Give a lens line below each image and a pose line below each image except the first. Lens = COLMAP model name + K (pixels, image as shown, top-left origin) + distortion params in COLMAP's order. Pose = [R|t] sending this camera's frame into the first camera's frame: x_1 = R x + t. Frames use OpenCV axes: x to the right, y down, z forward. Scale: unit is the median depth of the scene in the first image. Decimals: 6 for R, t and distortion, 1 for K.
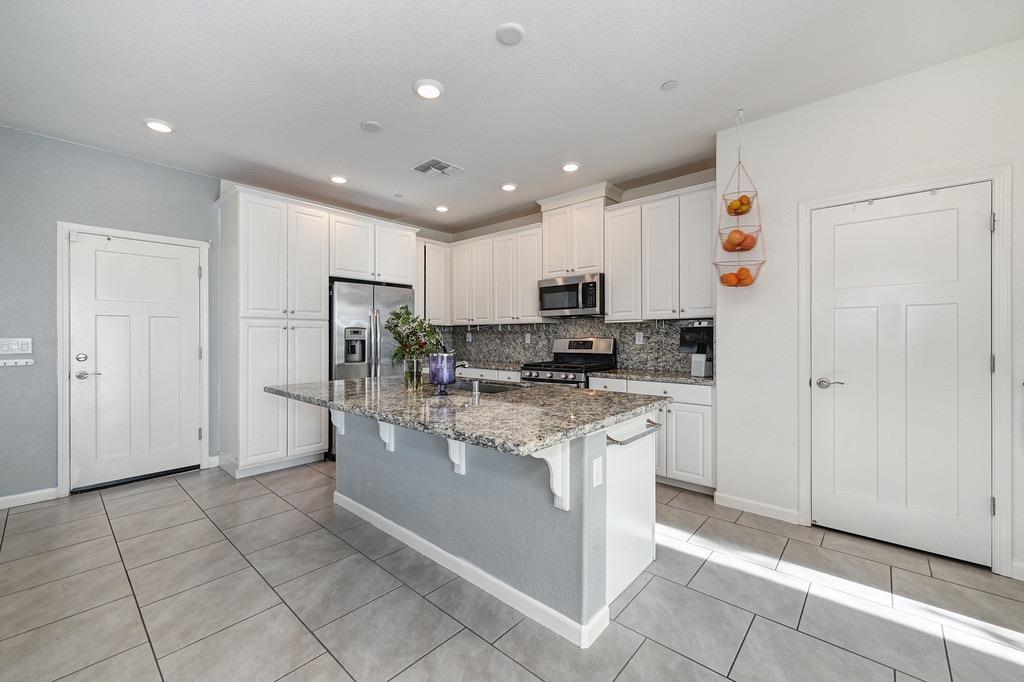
lens RADIAL K [[410.9, 0, 509.5], [0, 410.9, 337.0], [0, 0, 1]] dist [0.004524, -0.000214]
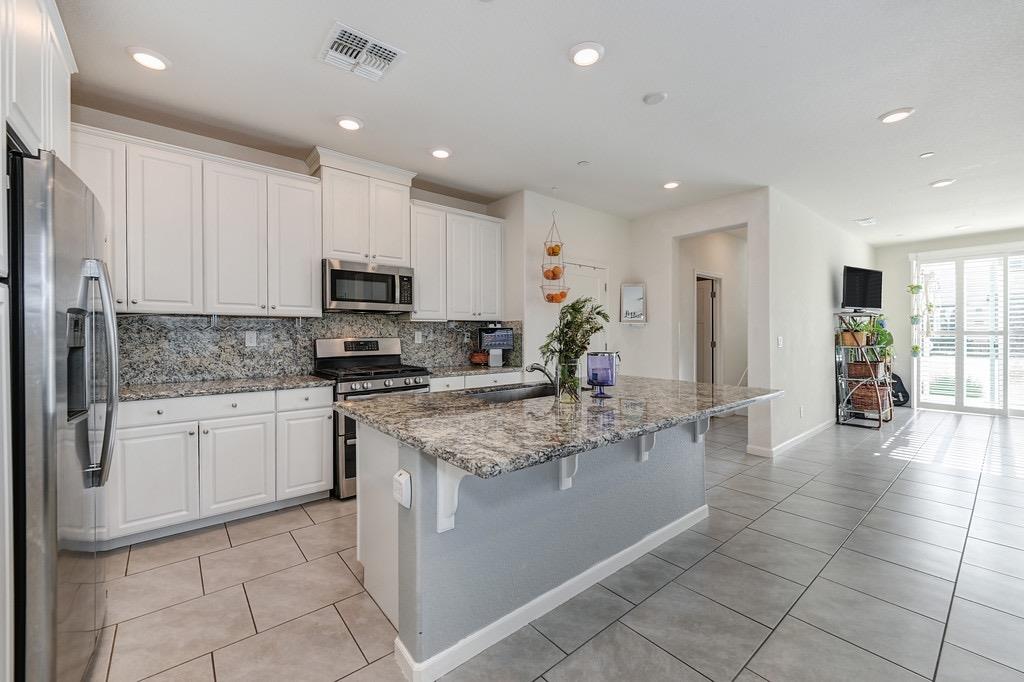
lens RADIAL K [[410.9, 0, 514.6], [0, 410.9, 333.9], [0, 0, 1]] dist [0.004524, -0.000214]
pose [[0.148555, 0.004080, 0.988896, -0.665043], [0.004706, 0.999977, -0.004833, 0.000407], [-0.988893, 0.005371, 0.148532, 0.623988]]
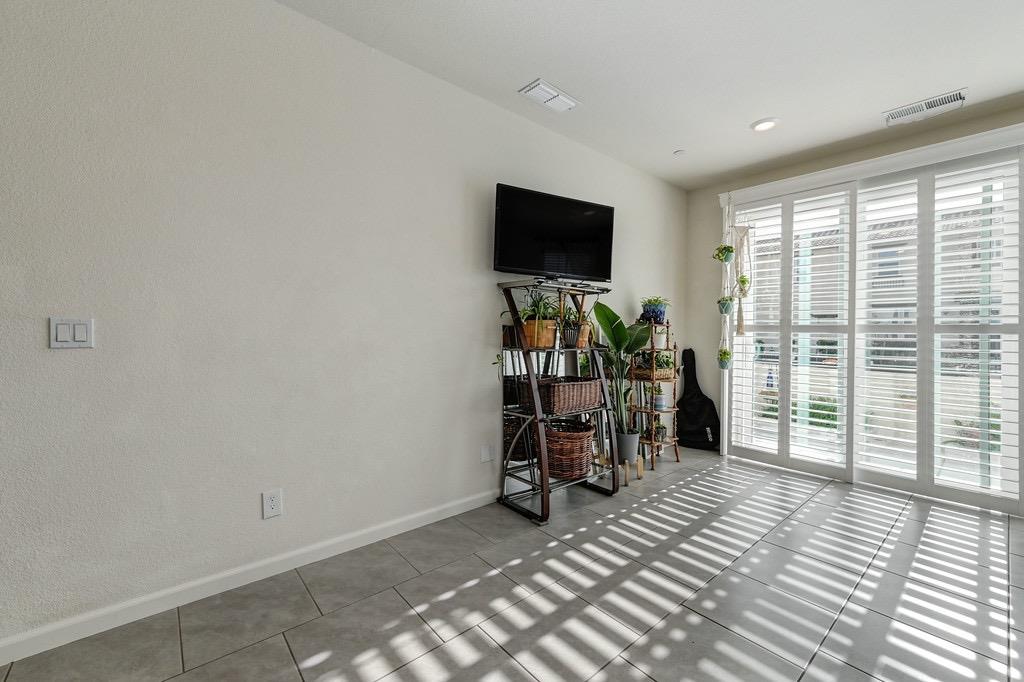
lens RADIAL K [[415.2, 0, 508.7], [0, 415.2, 330.0], [0, 0, 1]] dist [0.004436, 0.000038]
pose [[0.135572, 0.014132, 0.990667, 0.161151], [-0.012673, 0.999841, -0.012529, 0.019949], [-0.990686, -0.010856, 0.135730, -0.338912]]
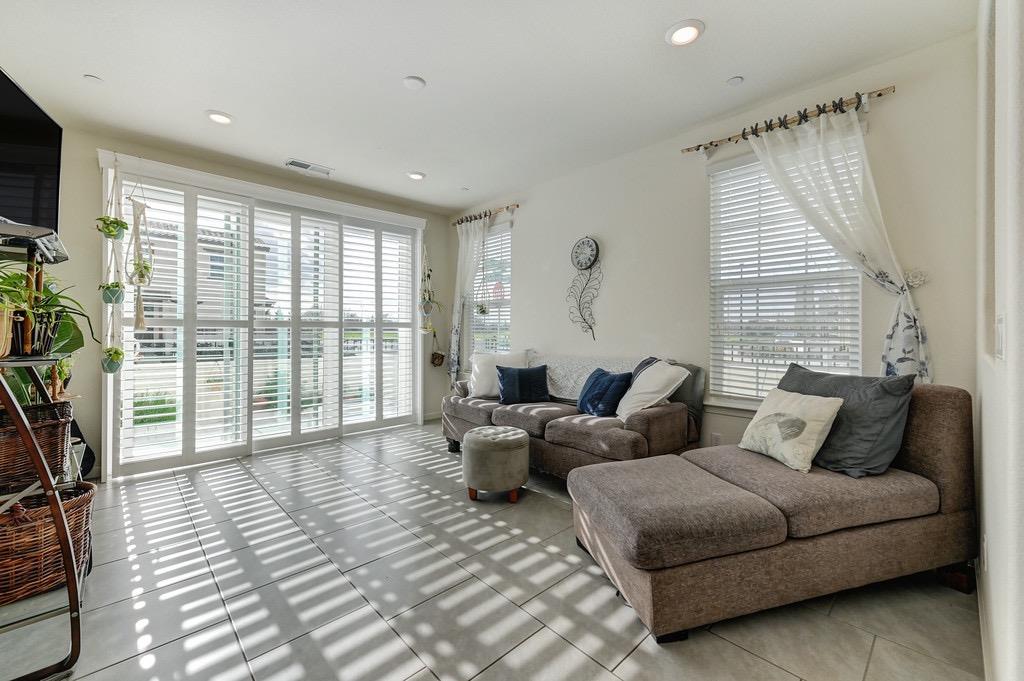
lens RADIAL K [[410.9, 0, 511.1], [0, 410.9, 333.7], [0, 0, 1]] dist [0.004524, -0.000214]
pose [[-0.997088, -0.001880, 0.076232, 0.390018], [-0.001790, 0.999998, 0.001239, 0.017648], [-0.076234, 0.001099, -0.997089, 0.004875]]
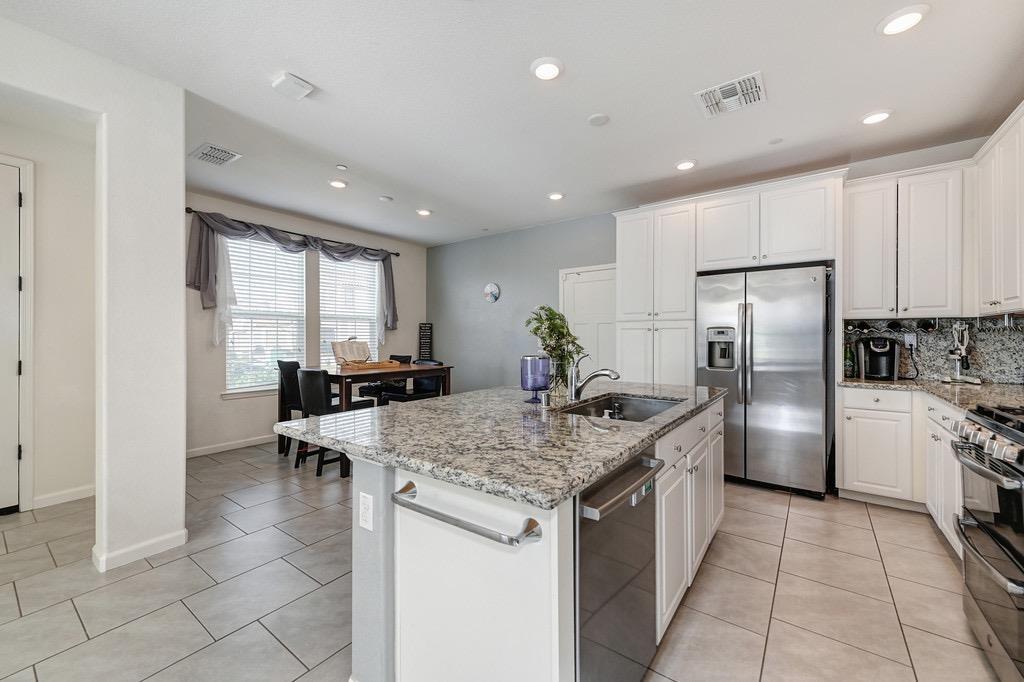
lens RADIAL K [[410.9, 0, 514.5], [0, 410.9, 339.0], [0, 0, 1]] dist [0.004524, -0.000214]
pose [[0.086113, 0.004397, -0.996276, 0.445764], [-0.001392, 0.999990, 0.004293, -0.001271], [0.996284, 0.001017, 0.086118, 0.523622]]
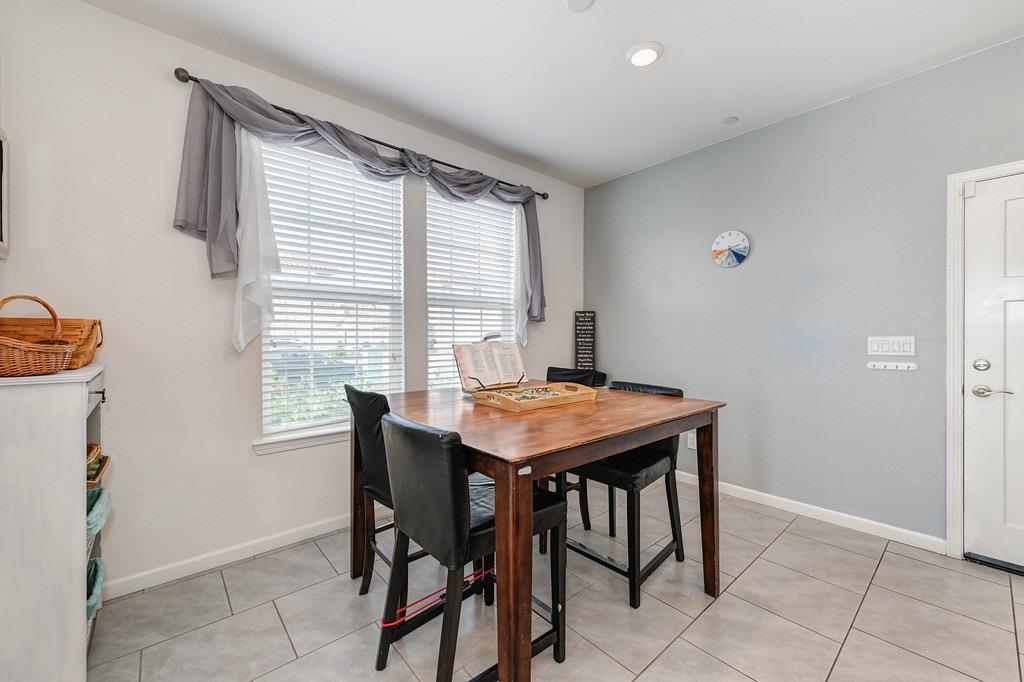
lens RADIAL K [[410.9, 0, 509.3], [0, 410.9, 335.6], [0, 0, 1]] dist [0.004524, -0.000214]
pose [[-0.136044, 0.007366, -0.990675, -0.209087], [-0.000424, 0.999972, 0.007493, -0.003382], [0.990703, 0.001440, -0.136038, 0.262428]]
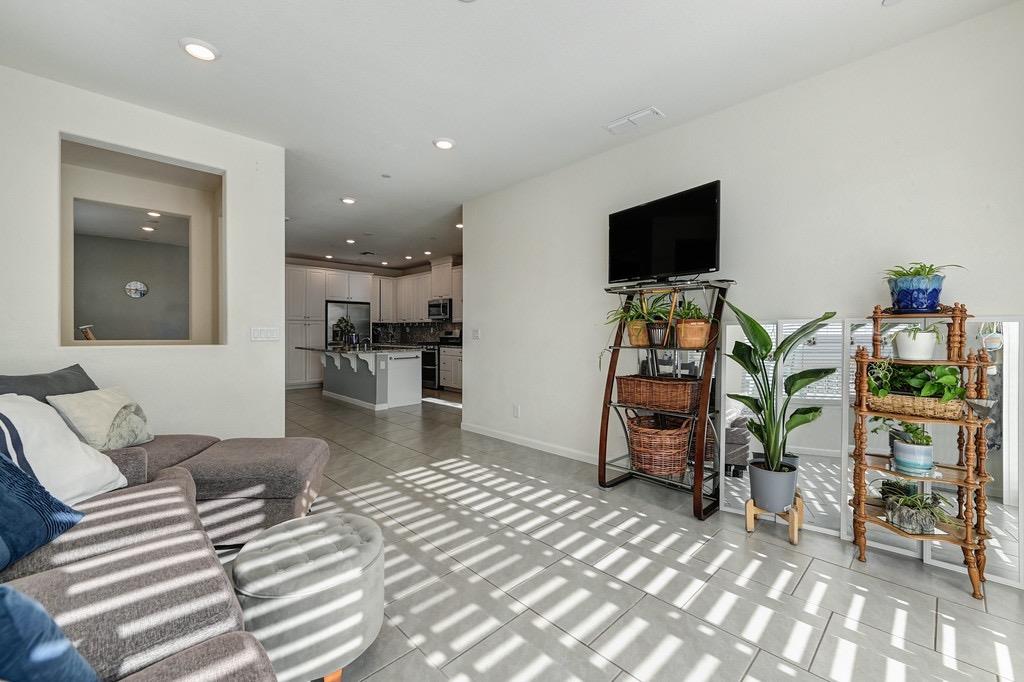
lens RADIAL K [[410.9, 0, 511.2], [0, 410.9, 336.8], [0, 0, 1]] dist [0.004524, -0.000214]
pose [[0.997723, 0.003294, -0.067366, 0.668913], [-0.002537, 0.999933, 0.011320, 0.014643], [0.067399, -0.011124, 0.997664, -1.069168]]
